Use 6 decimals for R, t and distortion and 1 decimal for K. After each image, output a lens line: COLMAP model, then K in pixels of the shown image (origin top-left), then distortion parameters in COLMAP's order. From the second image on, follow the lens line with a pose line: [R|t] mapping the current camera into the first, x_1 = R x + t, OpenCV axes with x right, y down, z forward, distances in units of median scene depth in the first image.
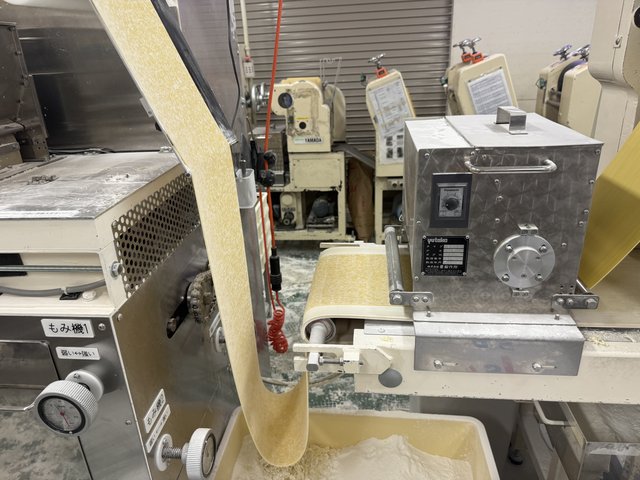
lens RADIAL K [[466.7, 0, 319.8], [0, 466.7, 239.2], [0, 0, 1]] dist [-0.023019, -0.022870]
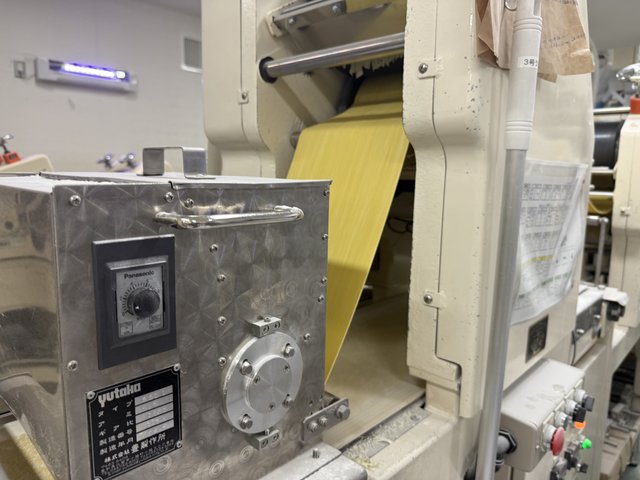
lens RADIAL K [[466.7, 0, 317.4], [0, 466.7, 236.4], [0, 0, 1]] dist [-0.023019, -0.022870]
pose [[0.592504, -0.052921, 0.803827, 0.017665], [0.268306, 0.953831, -0.134973, -0.029420], [-0.759573, 0.295644, 0.579348, 0.550591]]
